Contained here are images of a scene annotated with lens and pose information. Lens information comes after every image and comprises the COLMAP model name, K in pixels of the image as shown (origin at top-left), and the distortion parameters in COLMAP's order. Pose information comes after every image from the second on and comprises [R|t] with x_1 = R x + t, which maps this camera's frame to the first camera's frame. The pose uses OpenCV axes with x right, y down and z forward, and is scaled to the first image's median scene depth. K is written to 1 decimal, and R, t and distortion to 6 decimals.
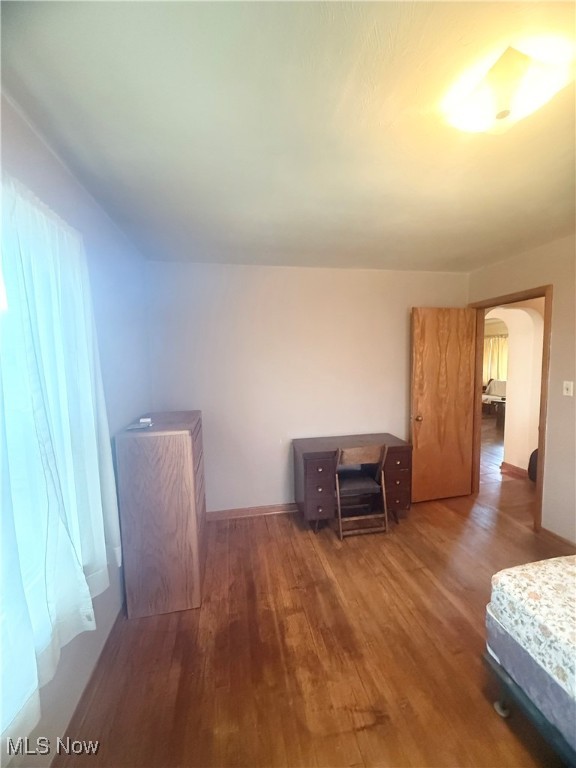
lens RADIAL K [[305.2, 0, 287.9], [0, 305.2, 383.7], [0, 0, 1]] dist [0.001193, 0.000535]
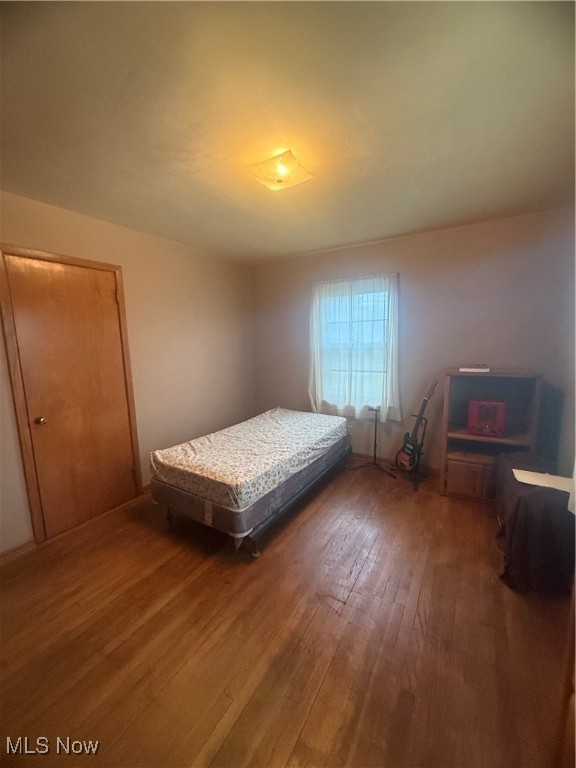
lens RADIAL K [[305.2, 0, 286.0], [0, 305.2, 383.5], [0, 0, 1]] dist [0.001193, 0.000535]
pose [[-0.739368, -0.071672, 0.669476, -0.299770], [0.089321, 0.975089, 0.203035, -0.066062], [-0.667350, 0.209916, -0.714548, 1.383675]]
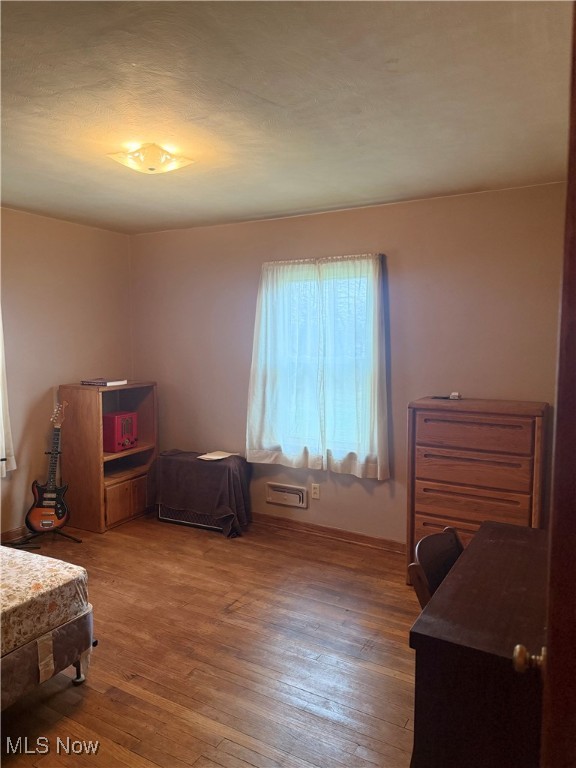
lens RADIAL K [[543.6, 0, 286.5], [0, 543.6, 382.8], [0, 0, 1]] dist [0.050113, -0.039266]
pose [[-0.653563, 0.068429, -0.753773, 1.360043], [-0.060515, 0.987992, 0.142161, -0.153769], [0.754449, 0.138526, -0.641574, 1.902190]]
